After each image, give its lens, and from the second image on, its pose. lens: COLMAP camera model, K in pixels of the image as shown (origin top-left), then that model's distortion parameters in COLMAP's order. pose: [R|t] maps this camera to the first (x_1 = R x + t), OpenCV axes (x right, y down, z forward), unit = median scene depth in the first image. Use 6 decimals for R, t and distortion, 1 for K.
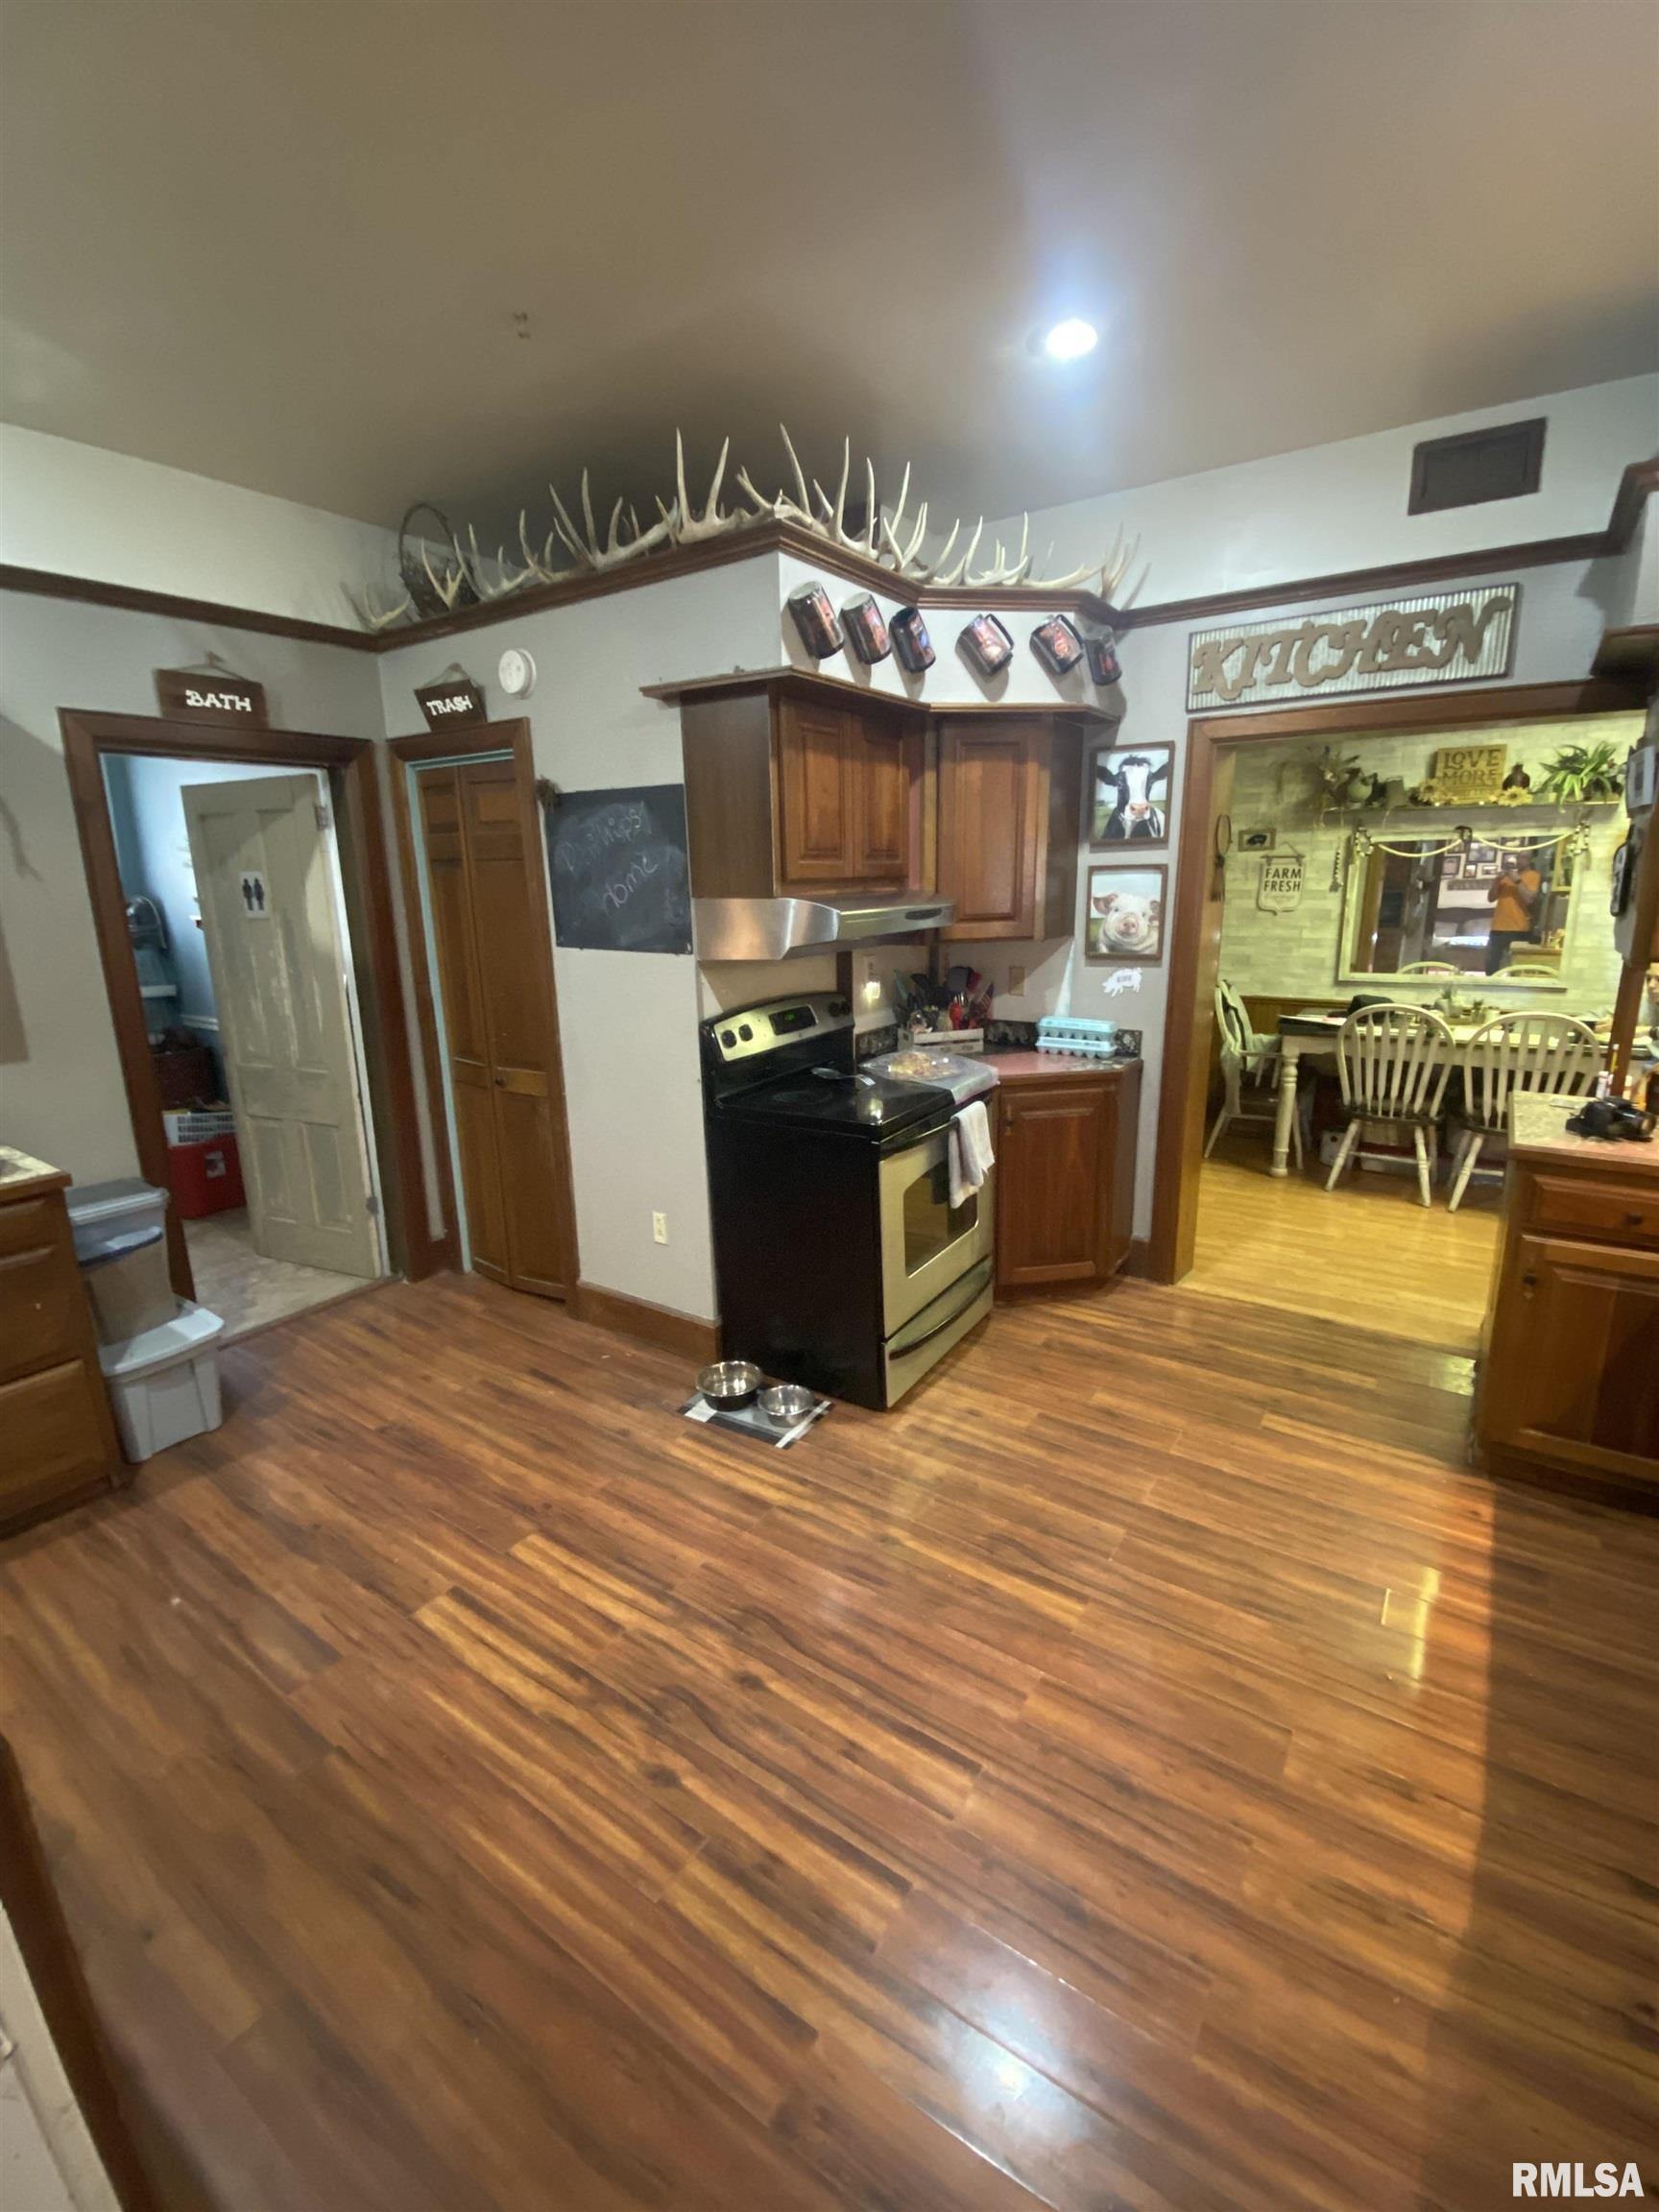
lens RADIAL K [[959.9, 0, 829.4], [0, 959.9, 1100.9], [0, 0, 1]] dist [0.000756, -0.000102]
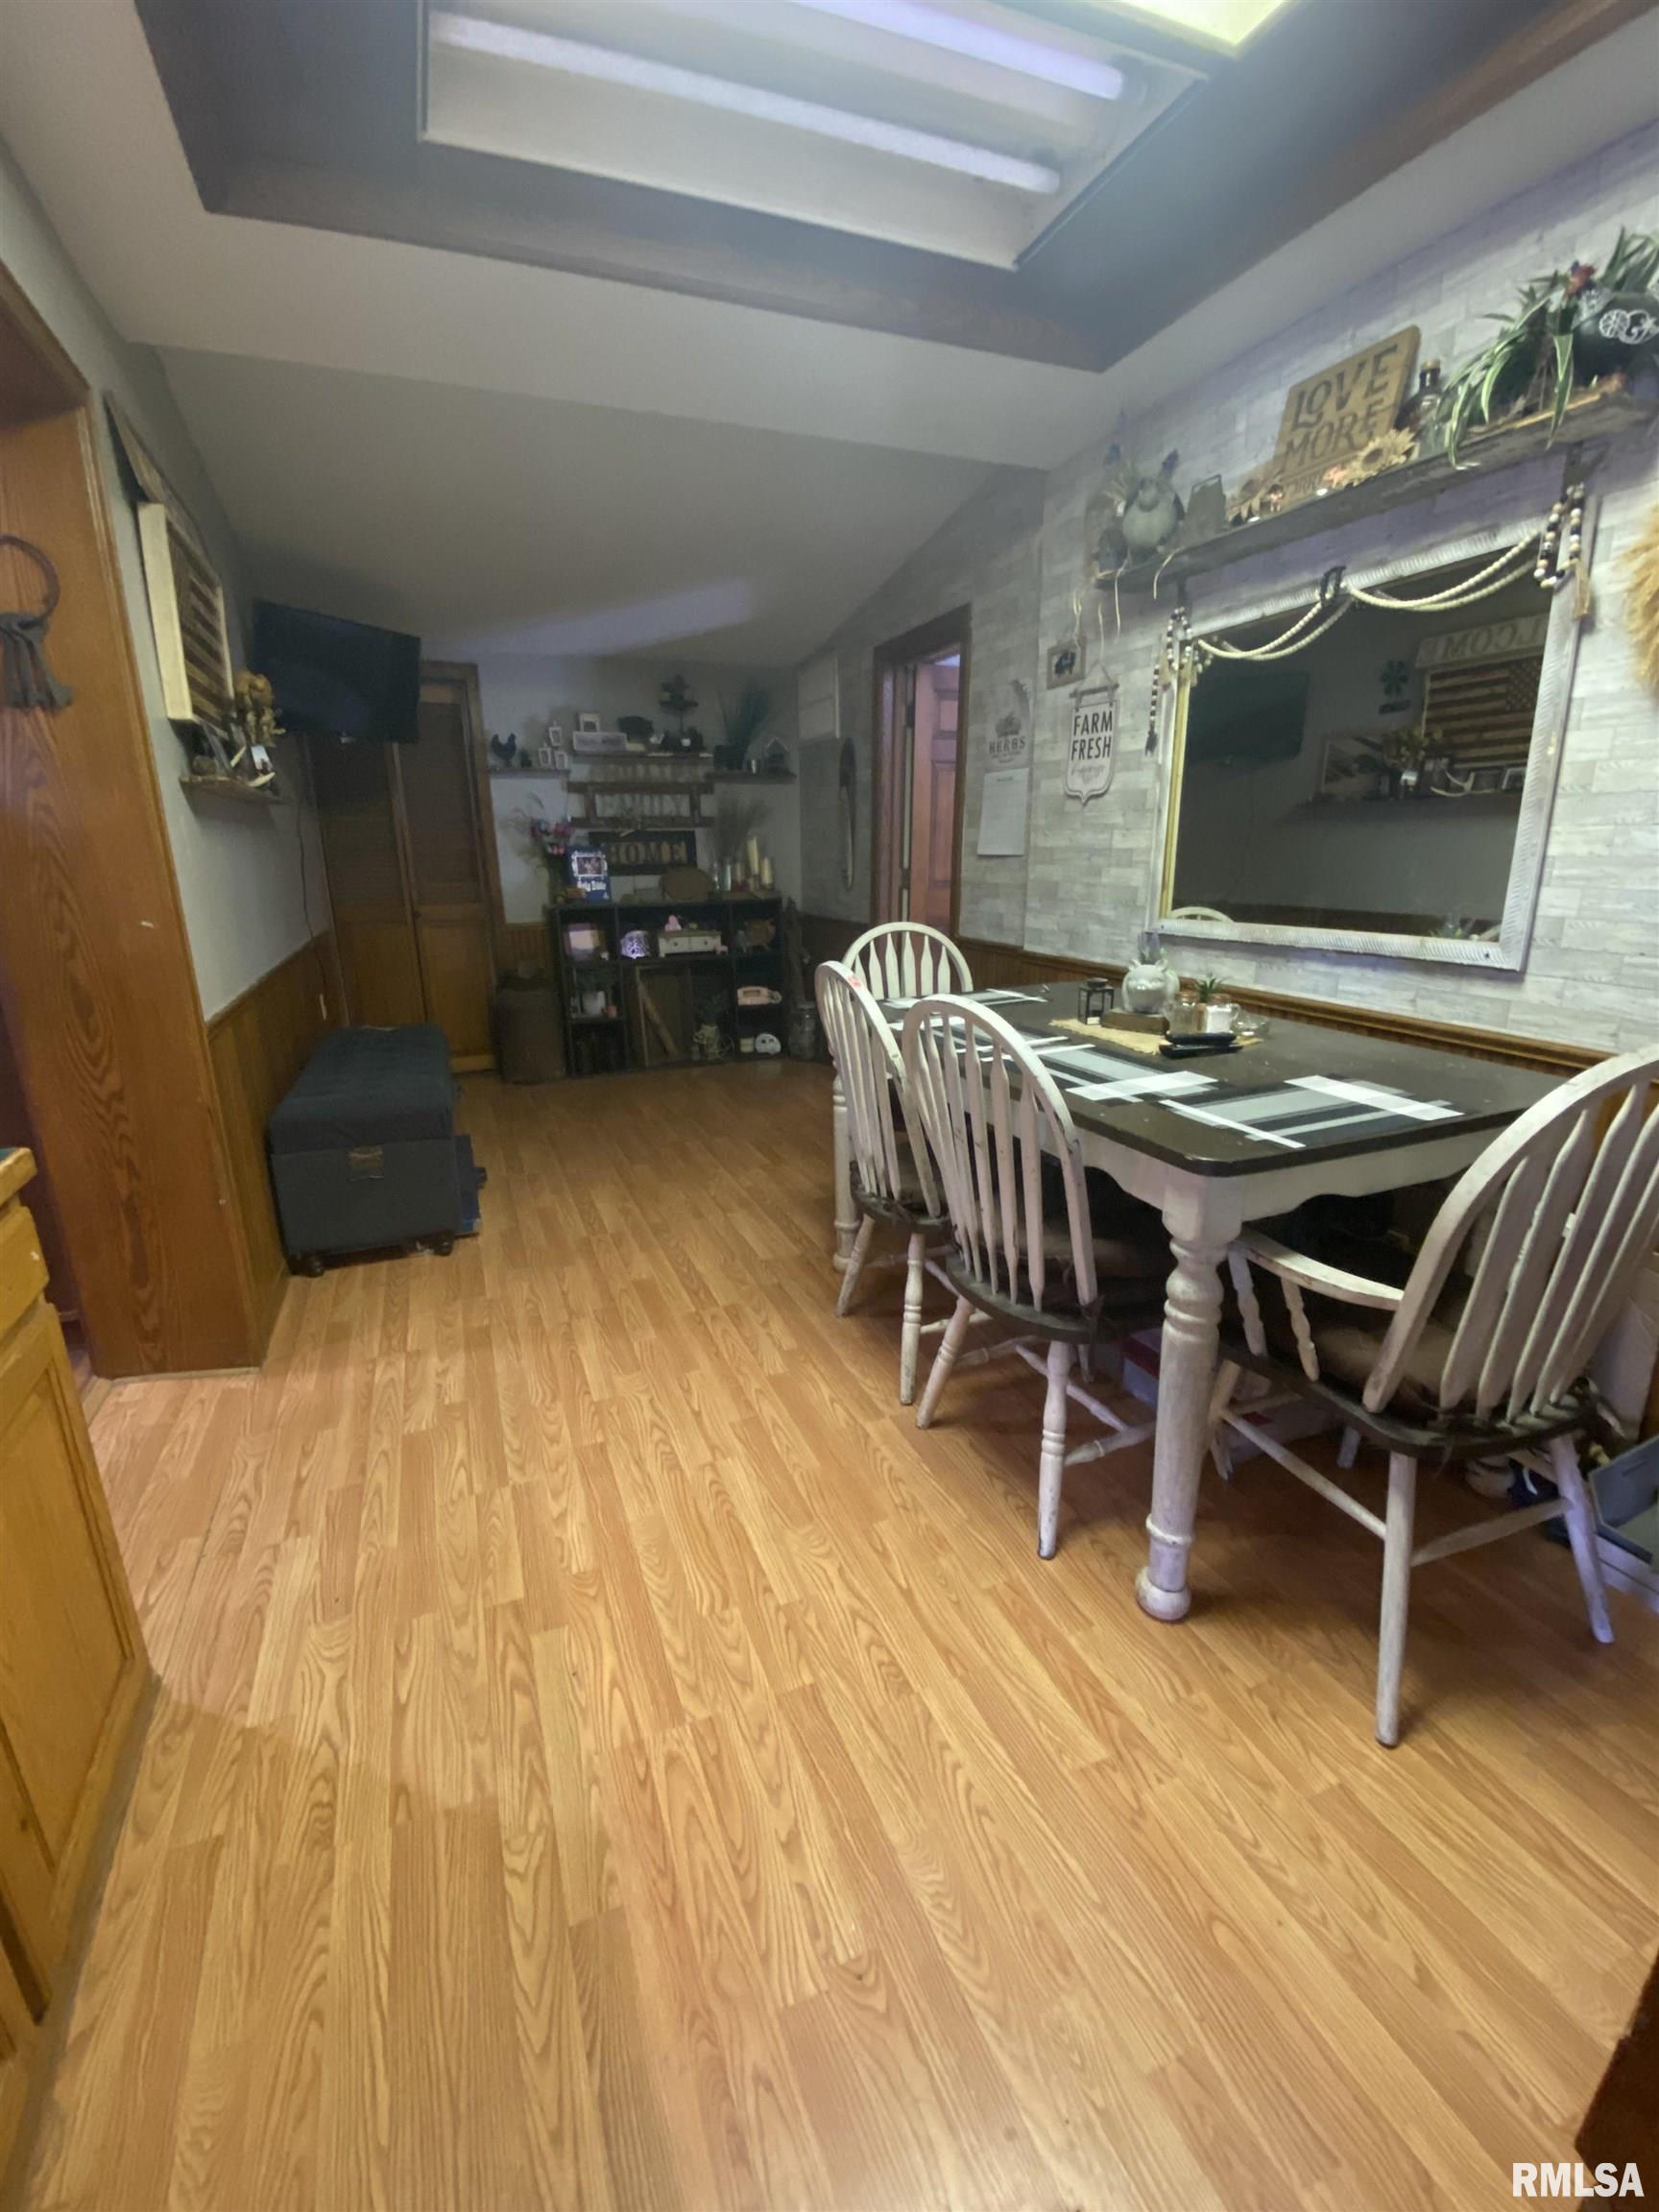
lens RADIAL K [[959.9, 0, 829.6], [0, 959.9, 1109.9], [0, 0, 1]] dist [0.000756, -0.000102]
pose [[0.835649, 0.154849, -0.526984, 0.666098], [-0.130058, 0.987937, 0.084061, -0.052922], [0.533644, -0.001707, 0.845708, 0.478296]]
